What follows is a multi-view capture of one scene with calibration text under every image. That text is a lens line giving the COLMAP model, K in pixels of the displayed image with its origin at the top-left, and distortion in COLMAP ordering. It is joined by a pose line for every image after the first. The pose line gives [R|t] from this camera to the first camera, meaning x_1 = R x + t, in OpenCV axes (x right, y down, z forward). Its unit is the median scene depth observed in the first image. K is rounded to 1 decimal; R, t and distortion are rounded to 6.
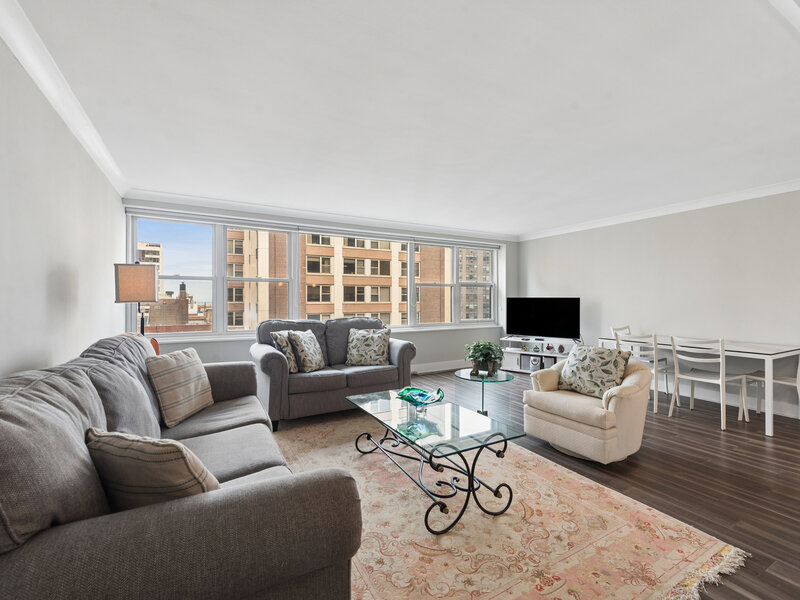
lens RADIAL K [[359.9, 0, 395.8], [0, 359.9, 298.5], [0, 0, 1]] dist [0.020025, -0.003230]
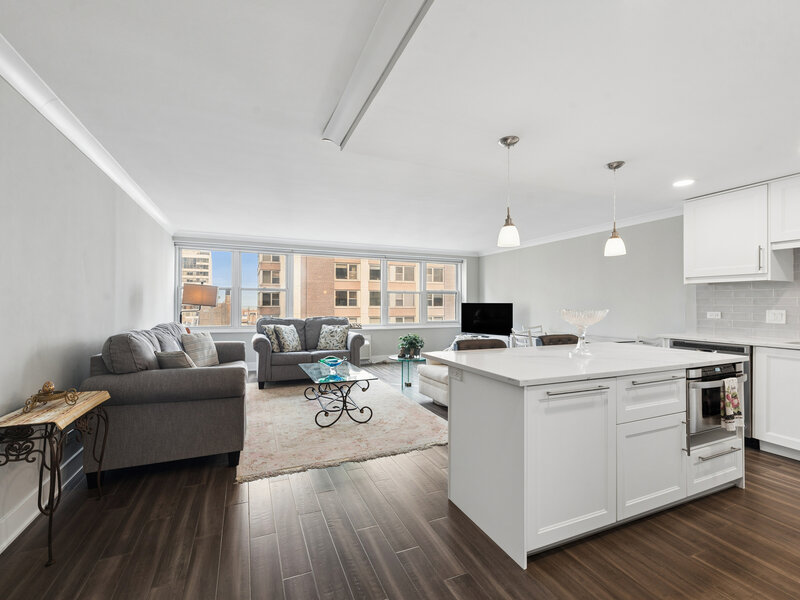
lens RADIAL K [[359.9, 0, 393.8], [0, 359.9, 300.6], [0, 0, 1]] dist [0.020025, -0.003230]
pose [[0.994436, 0.002988, -0.105296, 0.320647], [-0.003750, 0.999968, -0.007042, -0.001552], [0.105271, 0.007398, 0.994416, -0.398438]]
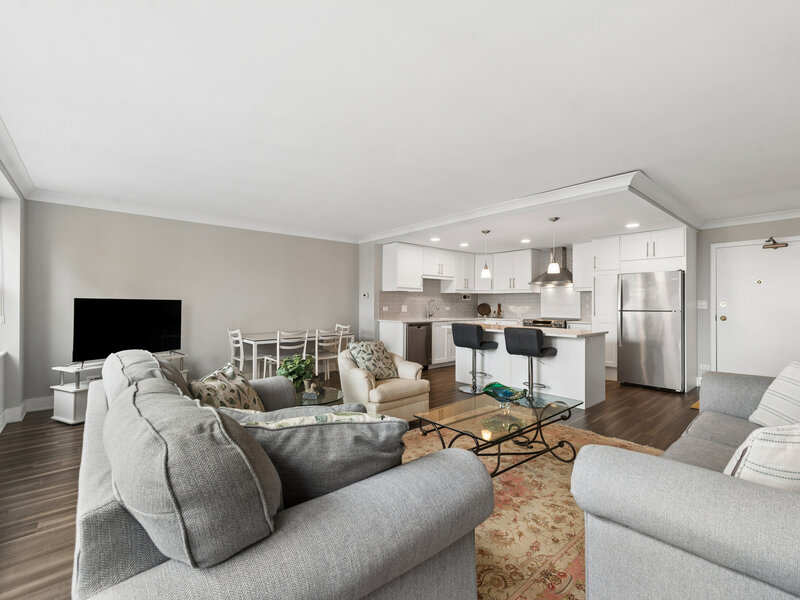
lens RADIAL K [[359.9, 0, 393.6], [0, 359.9, 301.9], [0, 0, 1]] dist [0.020025, -0.003230]
pose [[-0.190150, -0.004757, 0.981743, -0.569533], [-0.013490, 0.999907, 0.002232, -0.008622], [-0.981662, -0.012819, -0.190197, 0.939267]]
